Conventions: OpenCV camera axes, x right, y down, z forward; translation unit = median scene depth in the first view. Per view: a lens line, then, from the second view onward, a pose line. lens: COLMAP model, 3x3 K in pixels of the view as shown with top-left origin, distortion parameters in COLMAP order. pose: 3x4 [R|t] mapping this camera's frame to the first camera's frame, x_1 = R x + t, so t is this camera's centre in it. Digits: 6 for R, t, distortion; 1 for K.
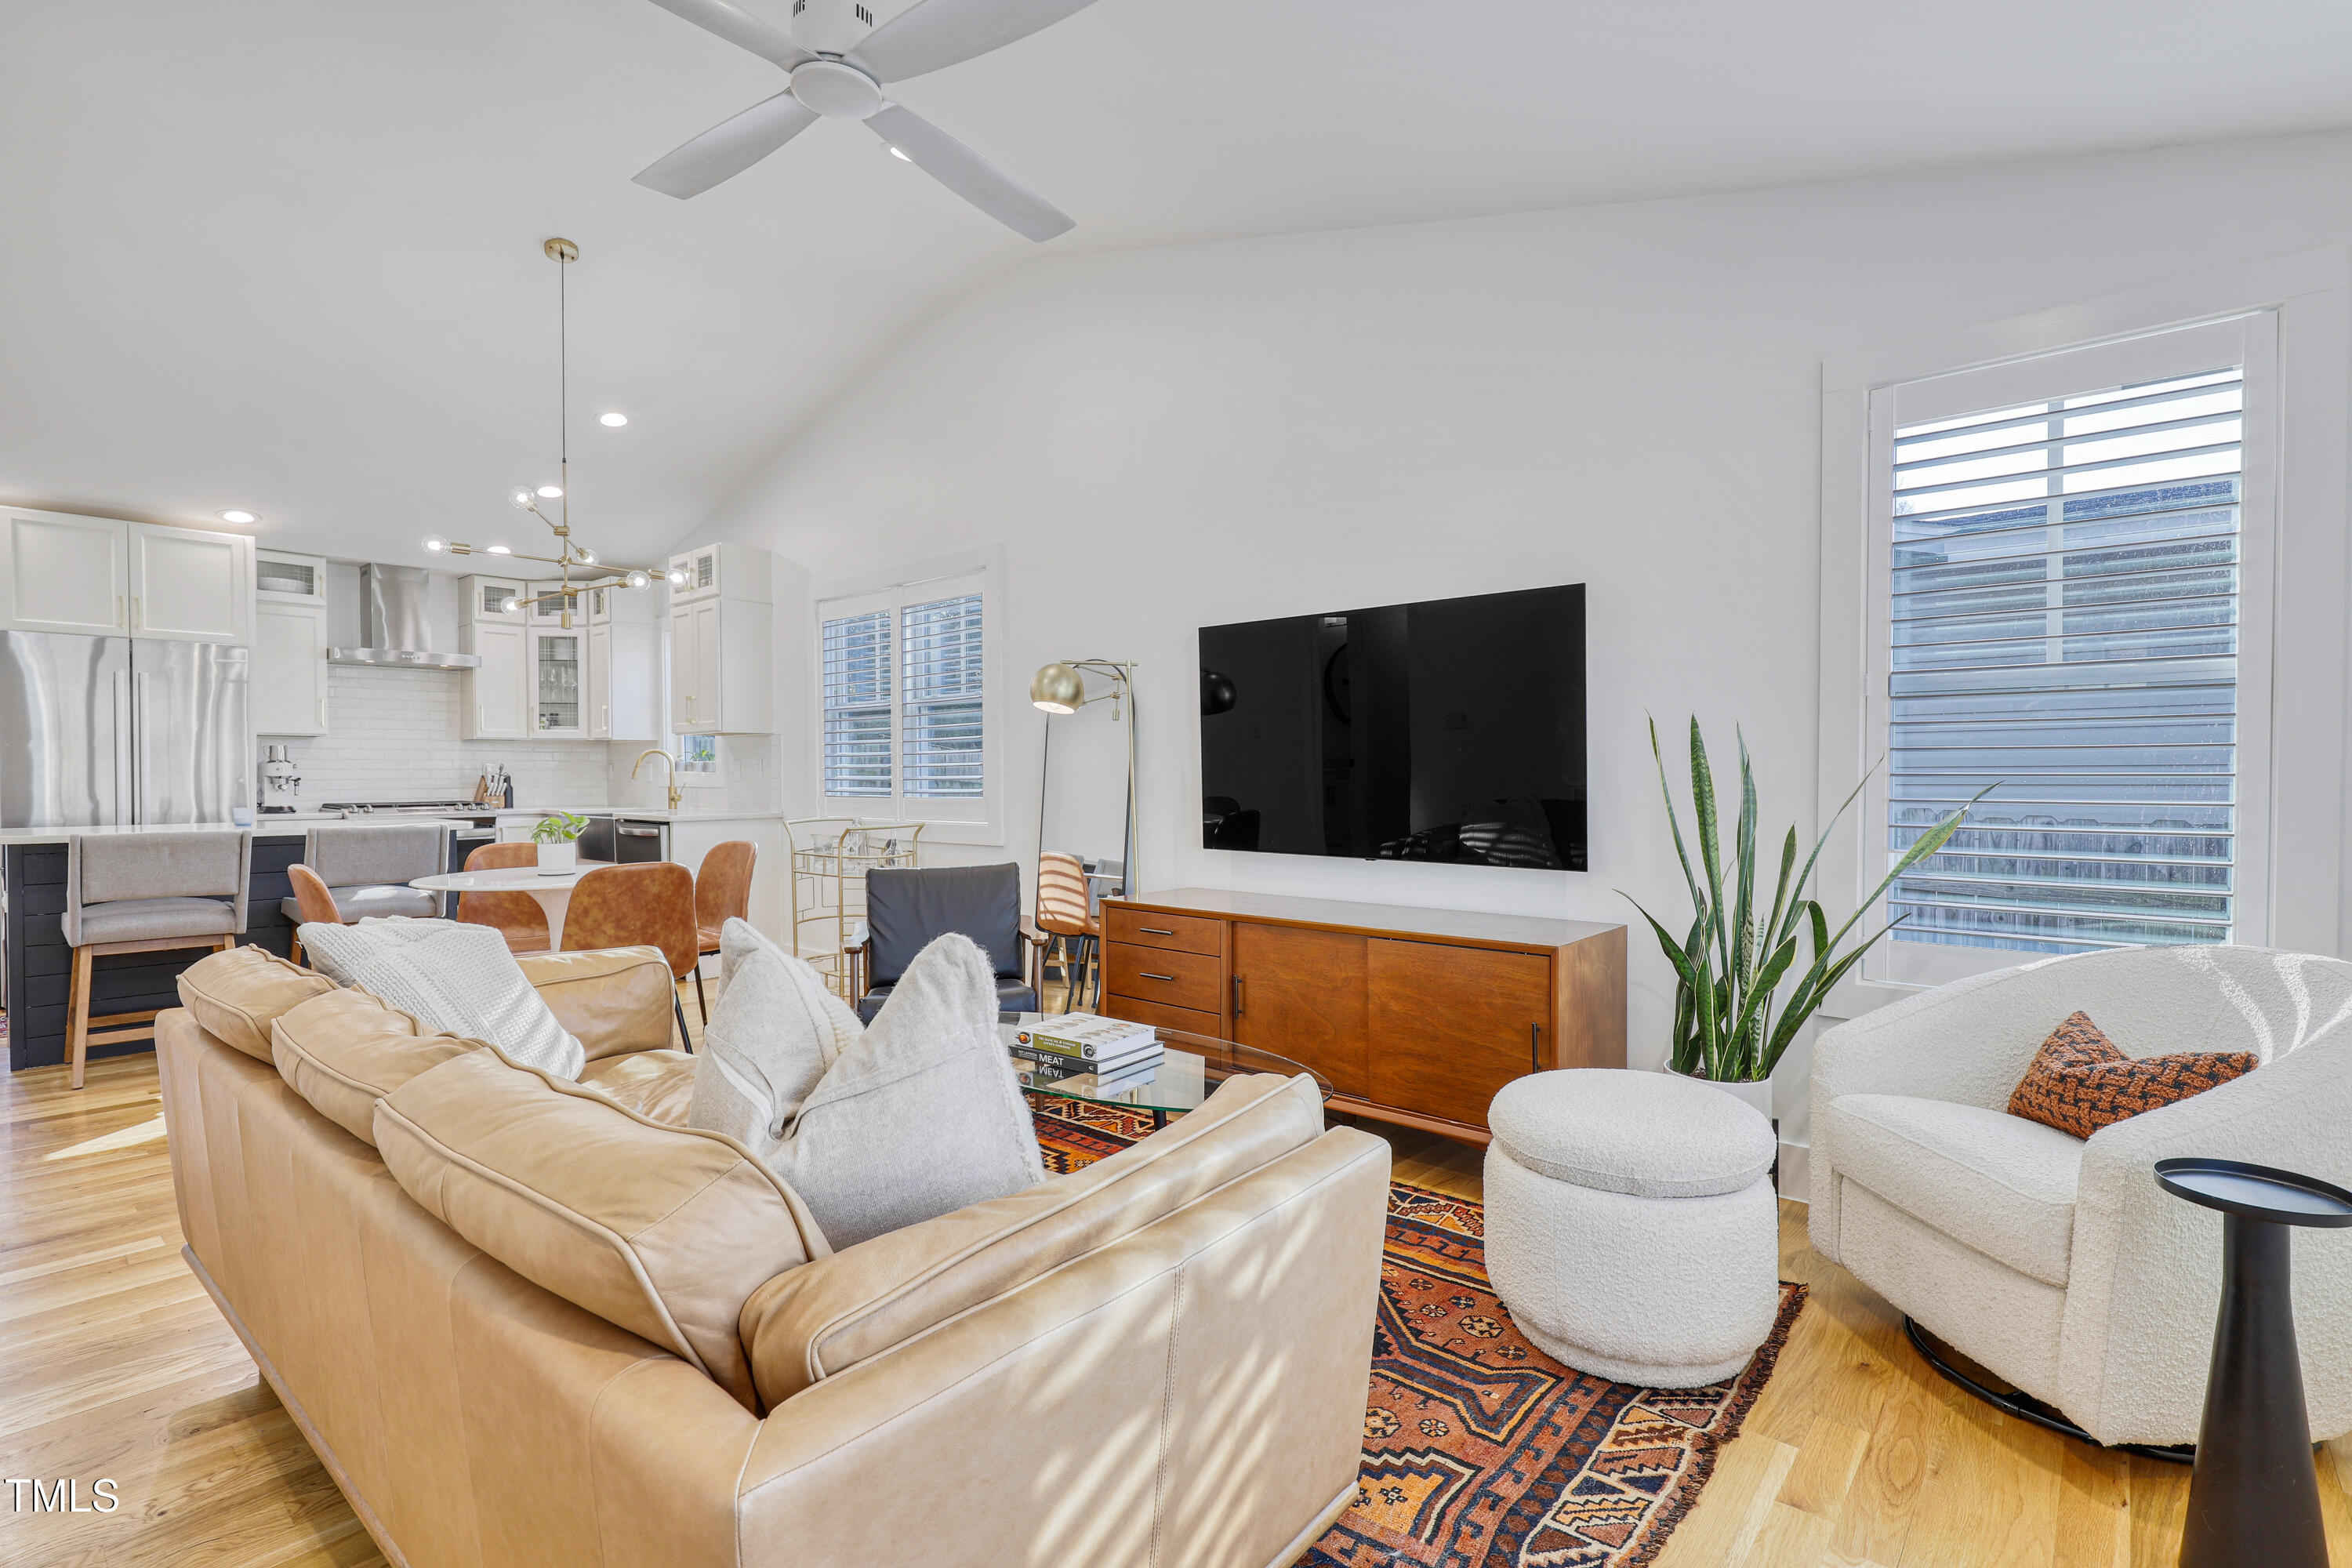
lens RADIAL K [[1083.4, 0, 1193.8], [0, 1083.4, 784.2], [0, 0, 1]] dist [-0.000381, 0.001679]
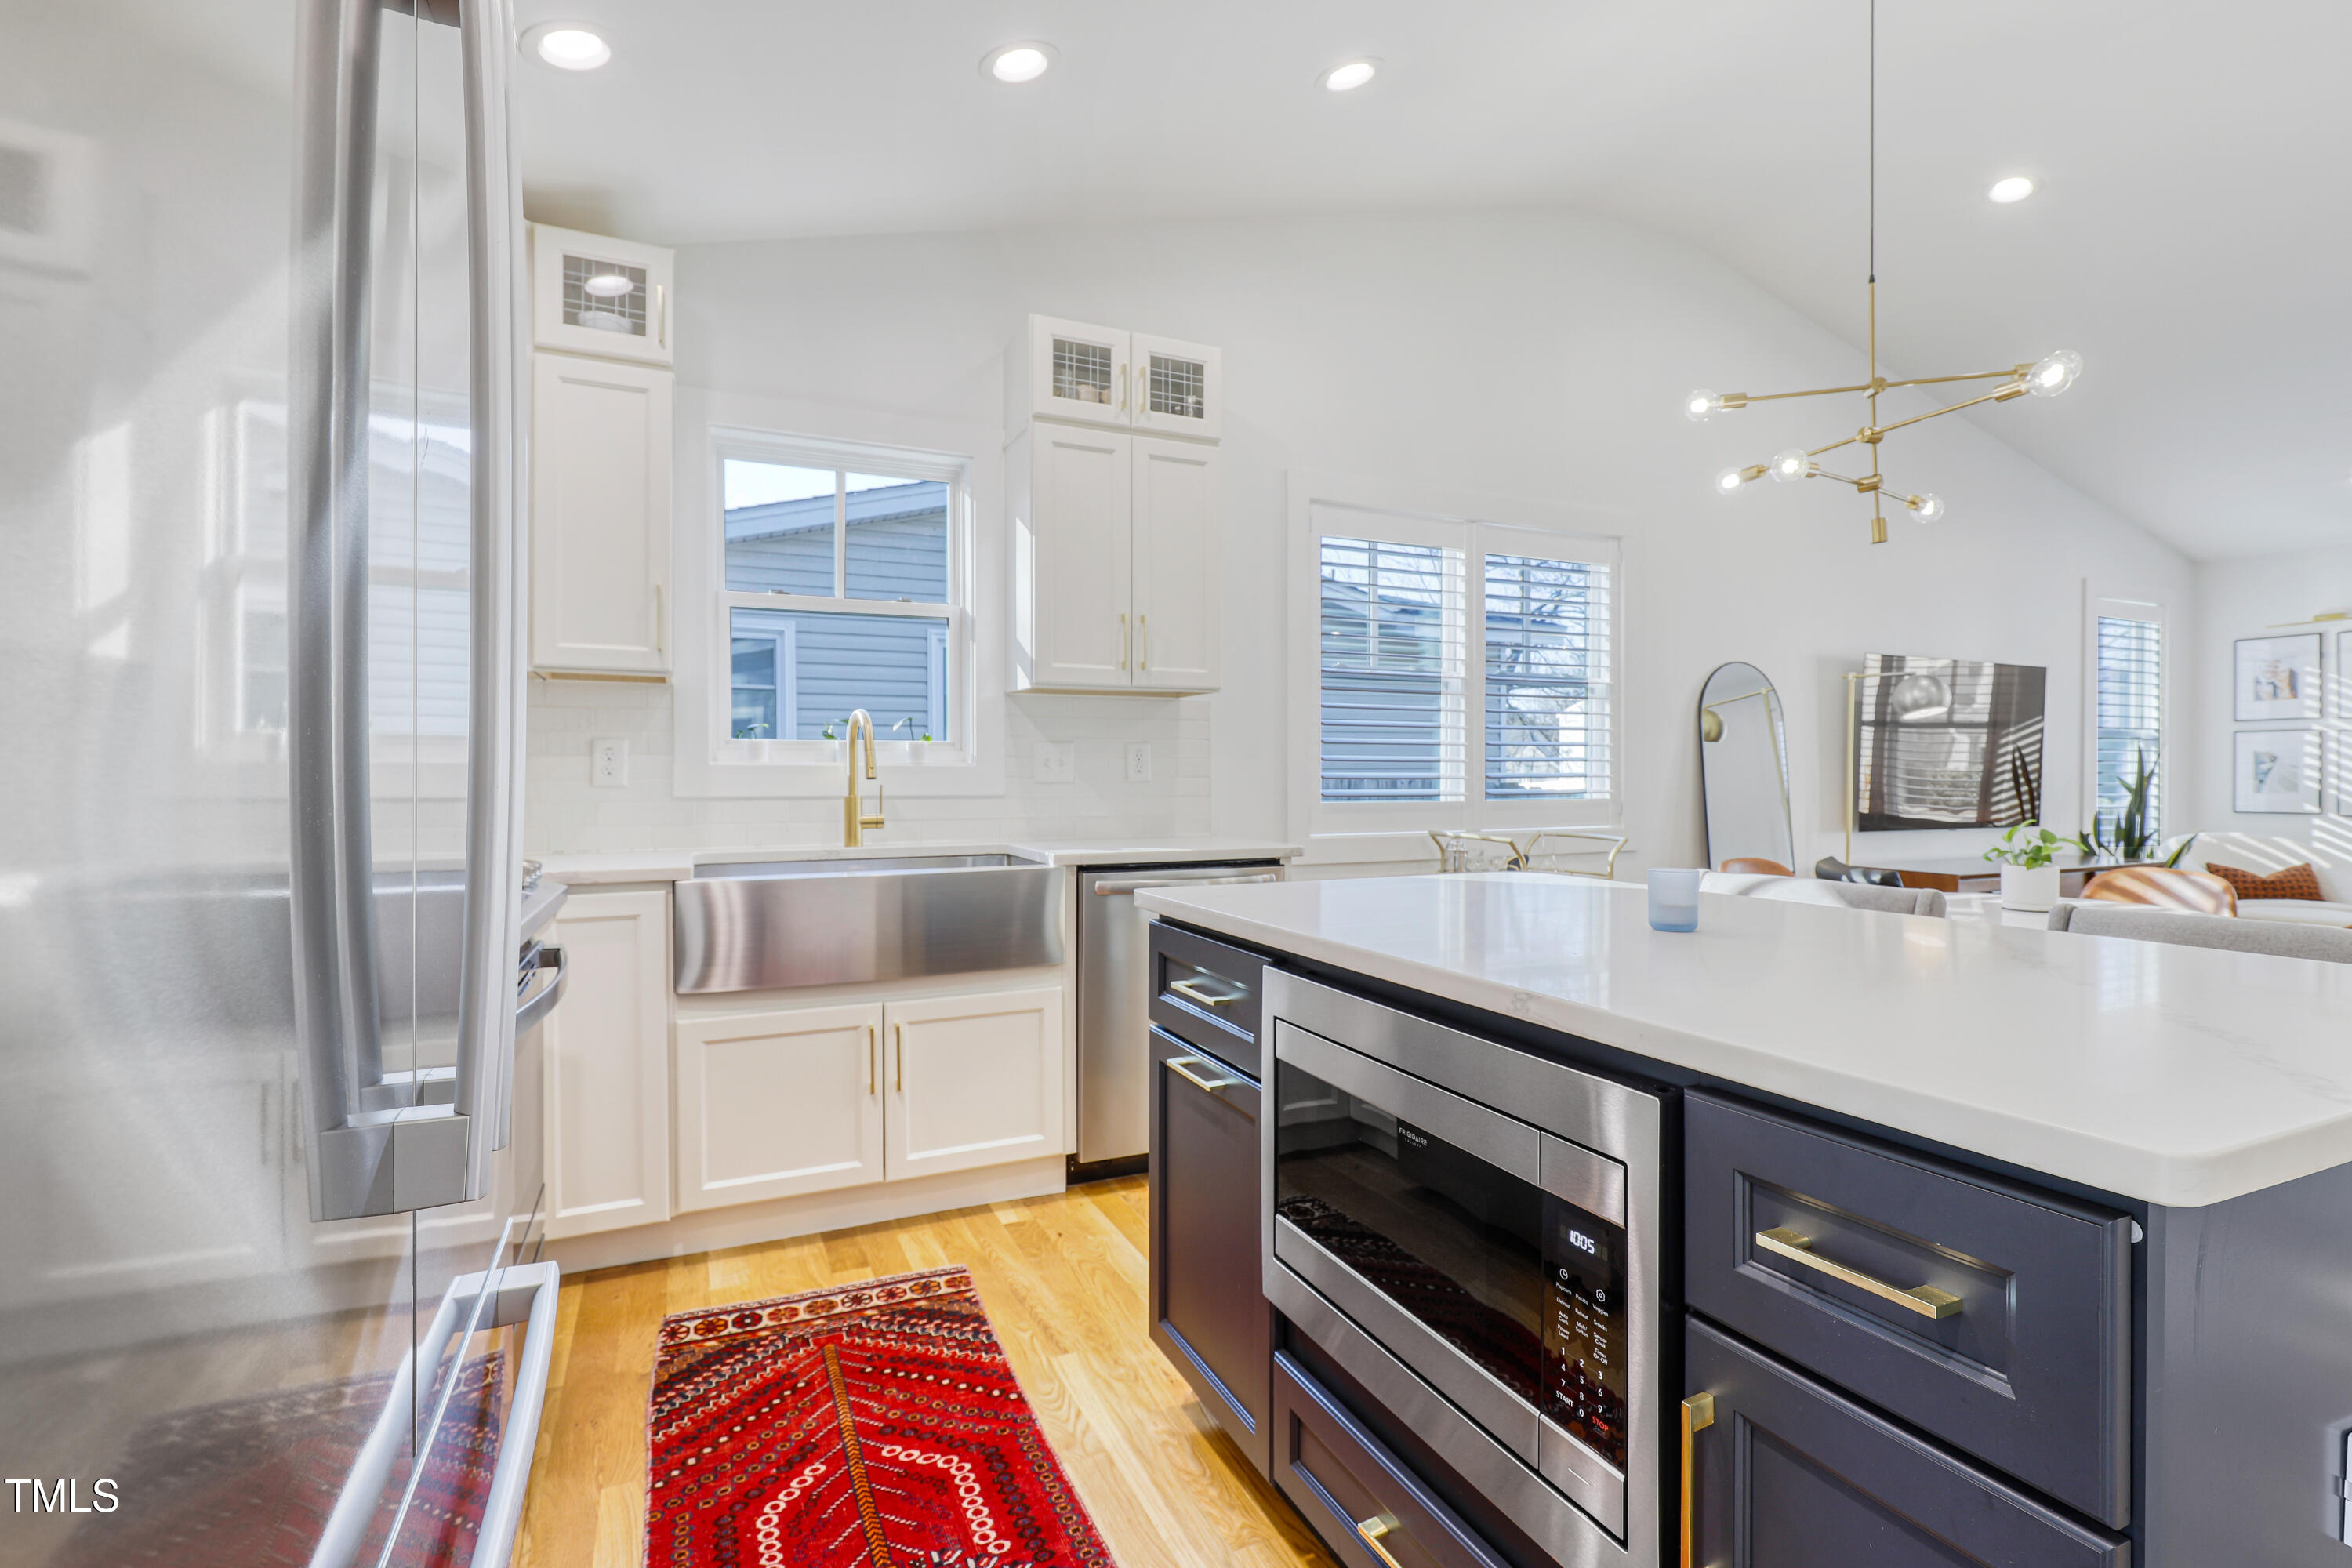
lens RADIAL K [[1083.4, 0, 1192.0], [0, 1083.4, 781.4], [0, 0, 1]] dist [-0.000381, 0.001679]
pose [[0.411682, -0.002313, 0.911325, -0.891374], [0.008624, 0.999962, -0.001358, -0.002440], [-0.911287, 0.008418, 0.411686, 0.741807]]
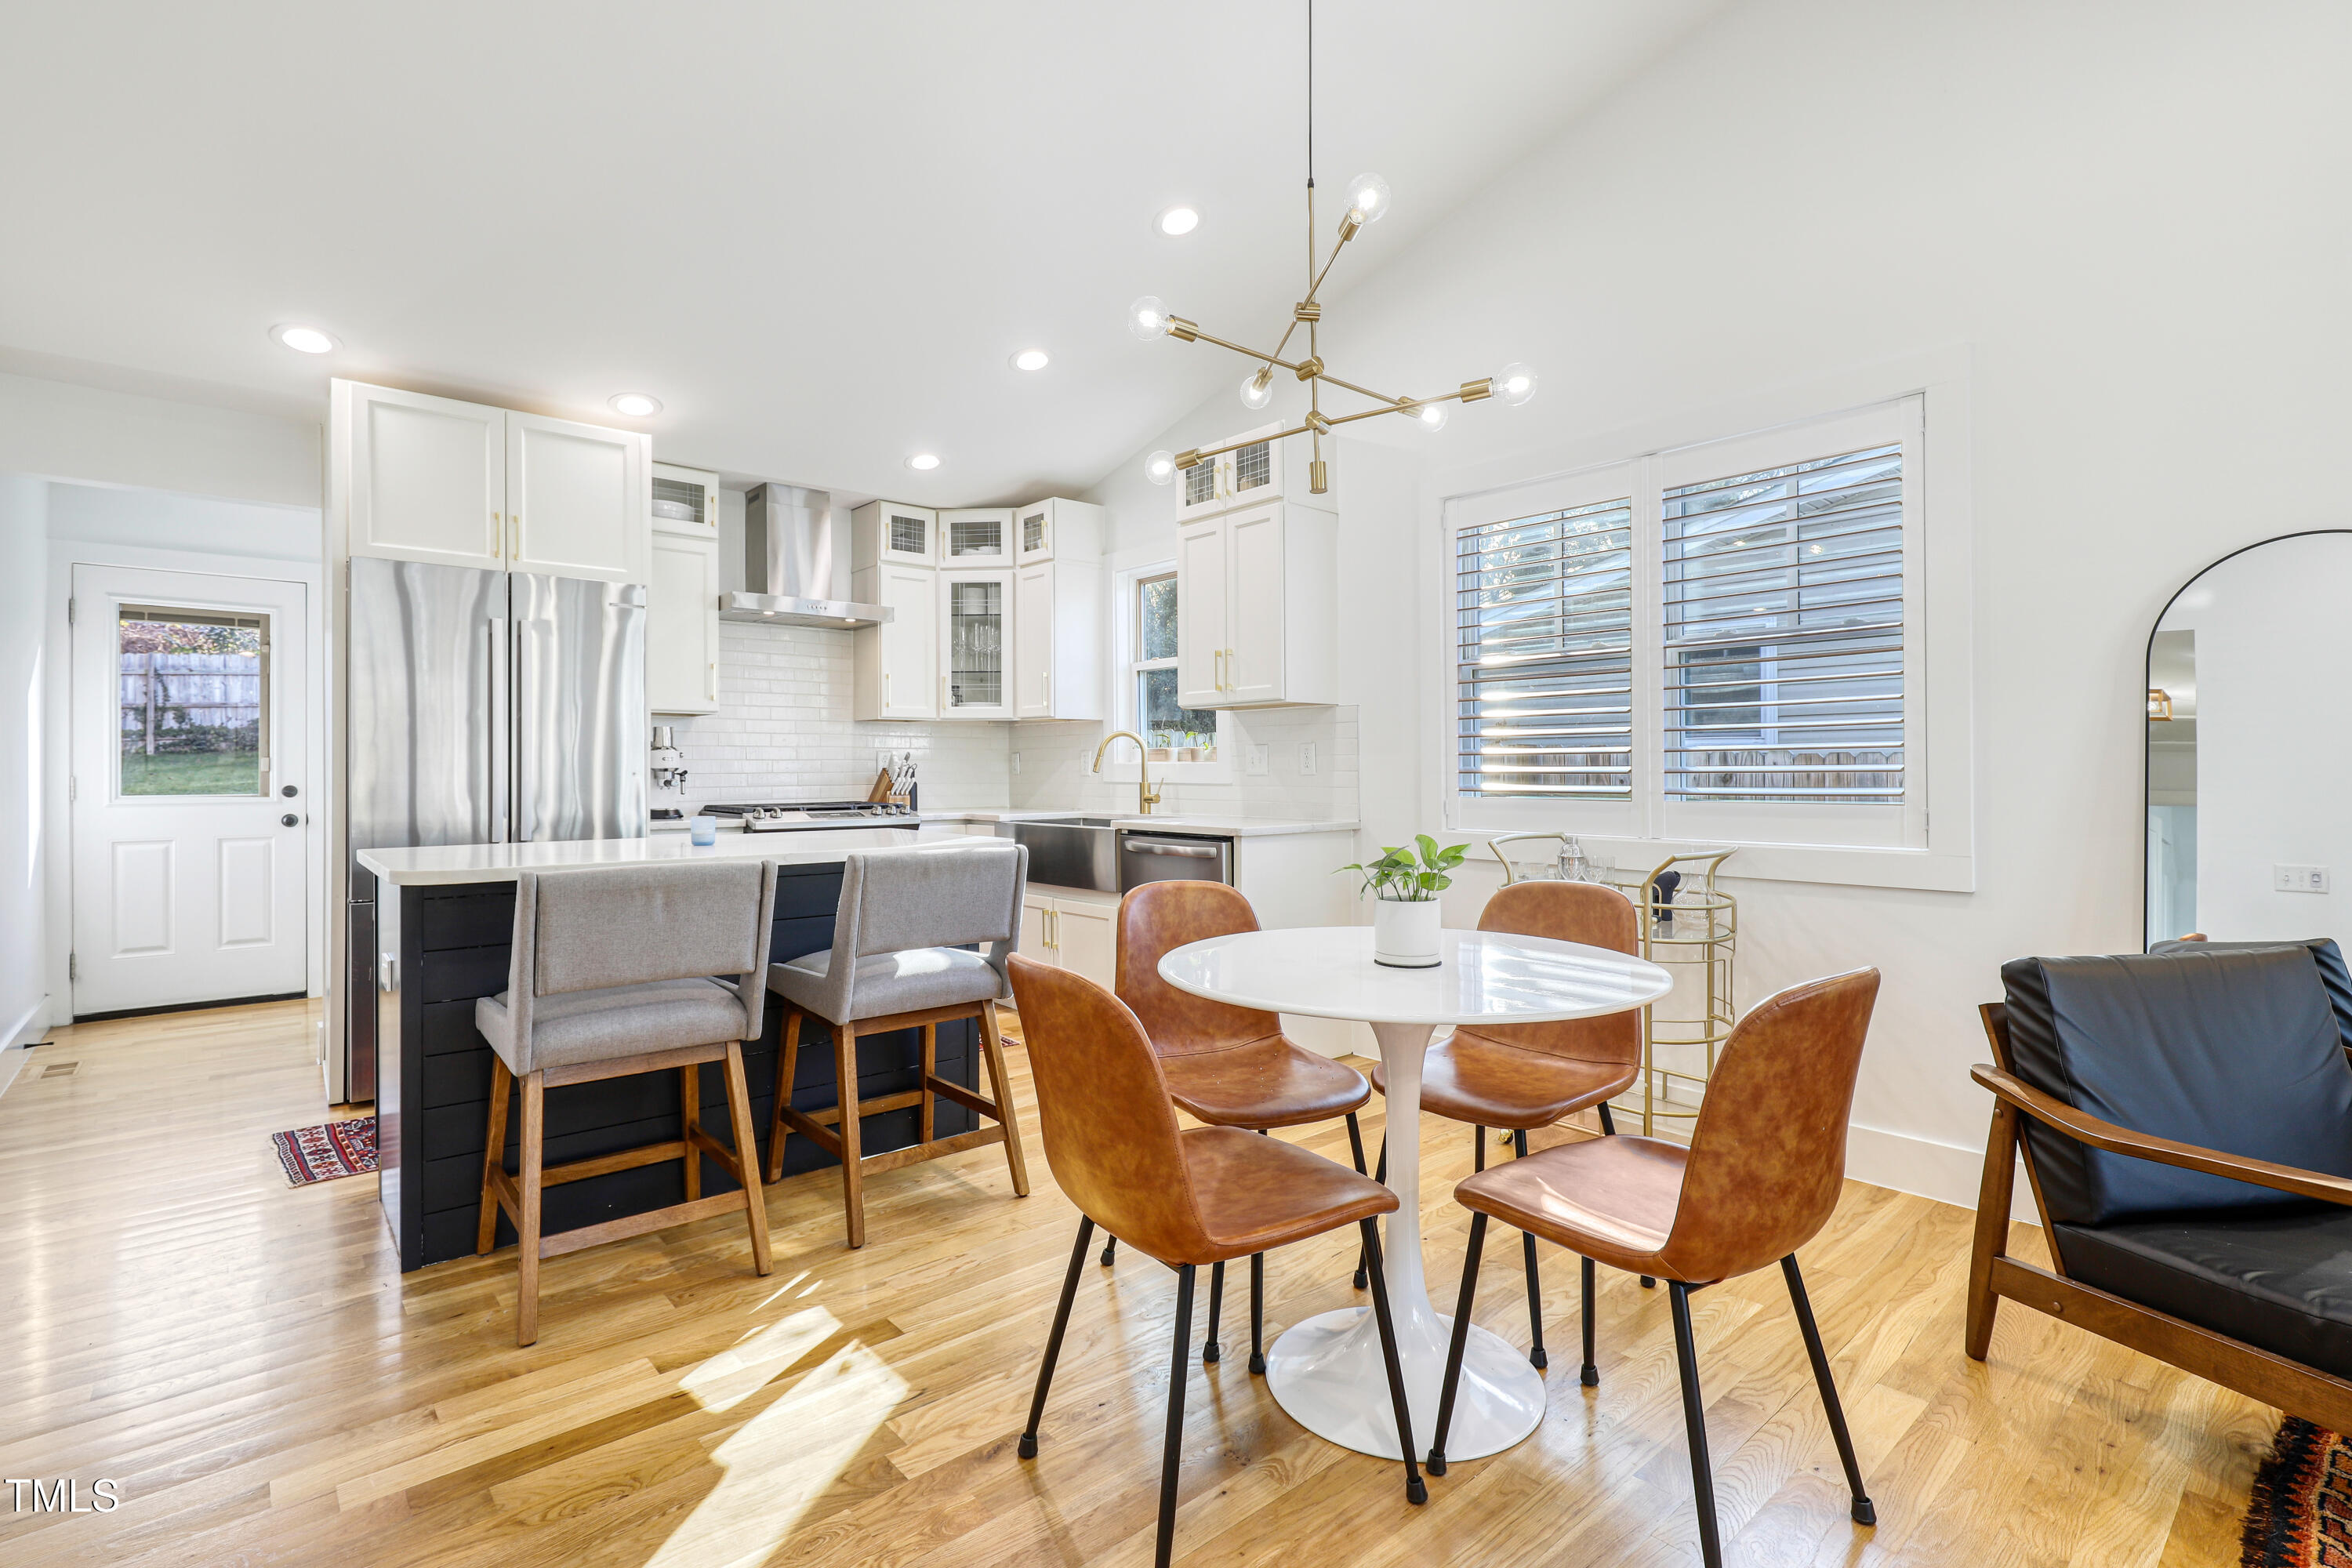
lens RADIAL K [[1083.4, 0, 1185.7], [0, 1083.4, 769.4], [0, 0, 1]] dist [-0.000381, 0.001679]
pose [[0.991520, -0.000484, -0.129950, -0.386597], [-0.000707, 0.999958, -0.009123, -0.000136], [0.129949, 0.009138, 0.991479, 0.307547]]
